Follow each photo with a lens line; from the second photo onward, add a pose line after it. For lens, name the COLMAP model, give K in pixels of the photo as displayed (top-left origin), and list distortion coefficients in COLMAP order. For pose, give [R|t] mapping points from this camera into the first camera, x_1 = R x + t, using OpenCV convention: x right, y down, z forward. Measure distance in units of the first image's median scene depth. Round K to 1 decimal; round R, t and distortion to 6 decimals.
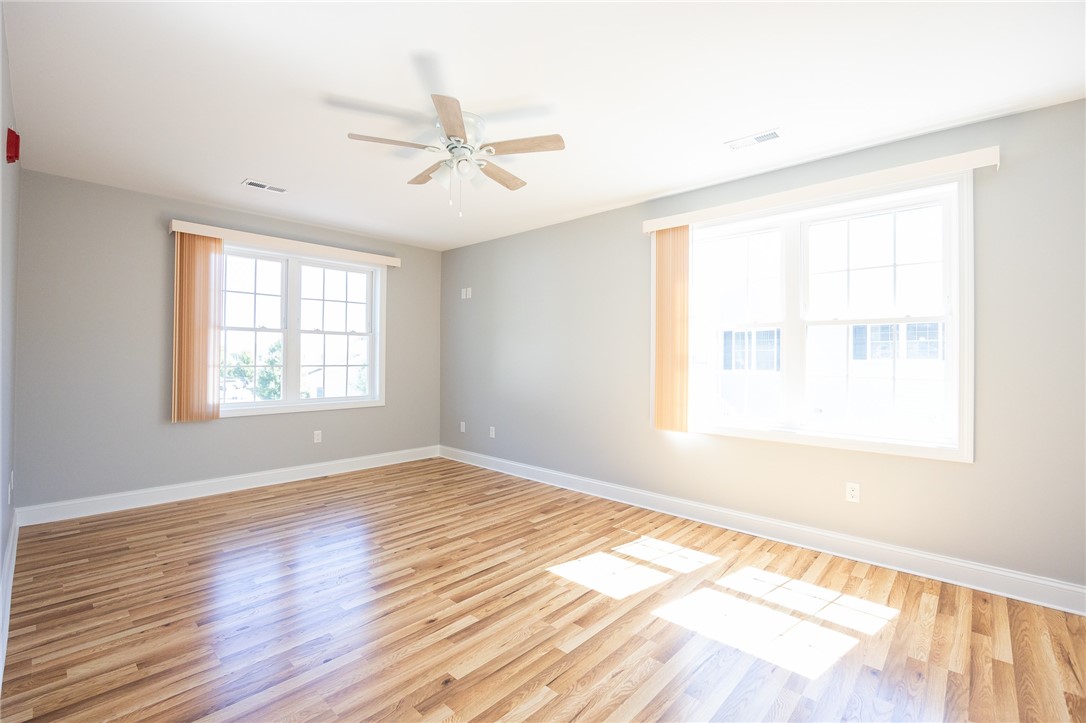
lens RADIAL K [[475.5, 0, 543.0], [0, 475.5, 361.5], [0, 0, 1]] dist [0.000898, 0.000209]
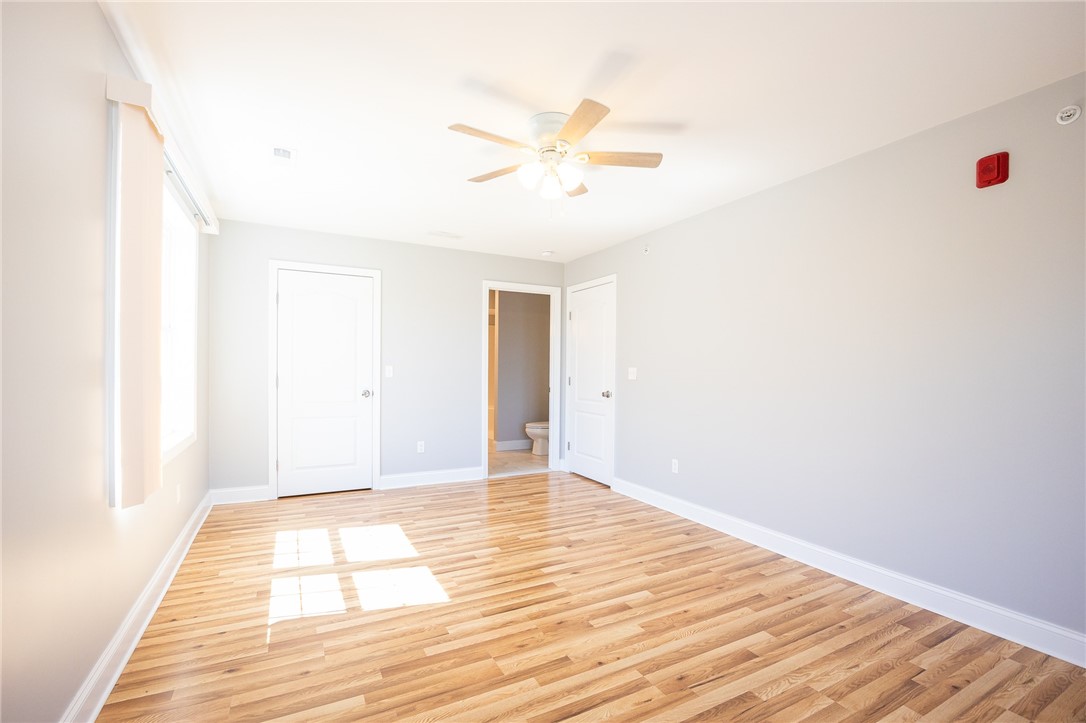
lens RADIAL K [[475.5, 0, 543.0], [0, 475.5, 361.5], [0, 0, 1]] dist [0.000898, 0.000209]
pose [[-0.942750, -0.010989, 0.333320, -0.422125], [-0.013841, 0.999885, -0.006182, -0.016025], [-0.333213, -0.010442, -0.942794, 1.648437]]
